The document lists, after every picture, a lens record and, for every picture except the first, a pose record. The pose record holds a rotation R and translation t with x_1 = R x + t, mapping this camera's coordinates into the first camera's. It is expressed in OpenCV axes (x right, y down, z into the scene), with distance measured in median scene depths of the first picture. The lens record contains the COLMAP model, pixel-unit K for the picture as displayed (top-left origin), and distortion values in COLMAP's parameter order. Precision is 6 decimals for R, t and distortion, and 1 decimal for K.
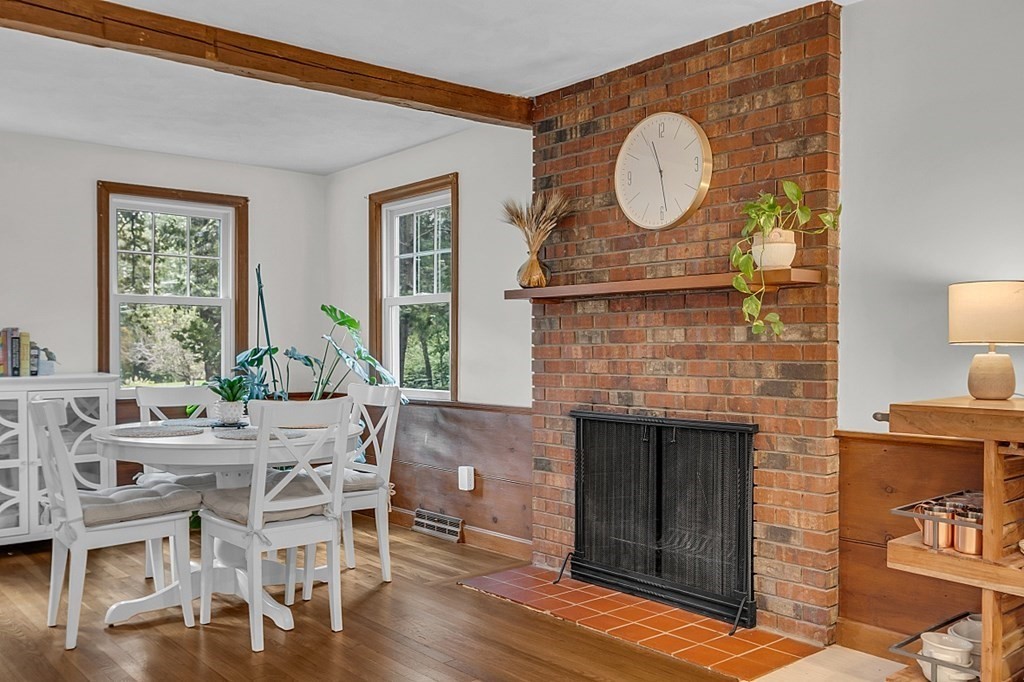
lens RADIAL K [[872.3, 0, 467.3], [0, 872.3, 354.7], [0, 0, 1]] dist [-0.003114, 0.023834]
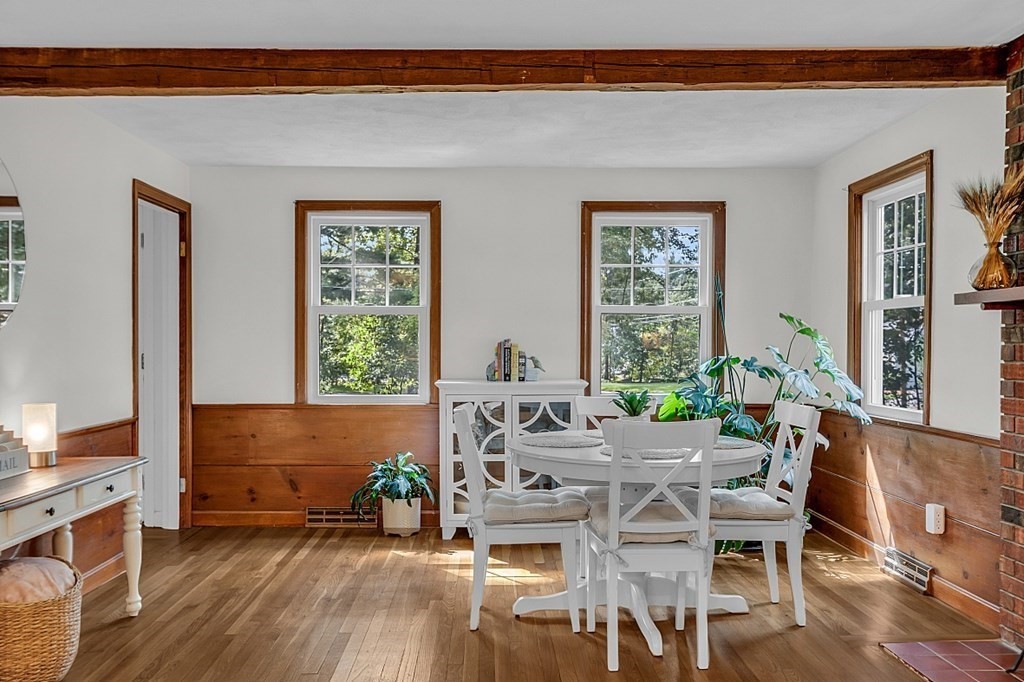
lens RADIAL K [[872.3, 0, 495.9], [0, 872.3, 355.9], [0, 0, 1]] dist [-0.003114, 0.023834]
pose [[0.787332, 0.007622, -0.616483, 0.208118], [-0.003193, 0.999961, 0.008285, -0.021615], [0.616521, -0.004555, 0.787325, 0.104381]]
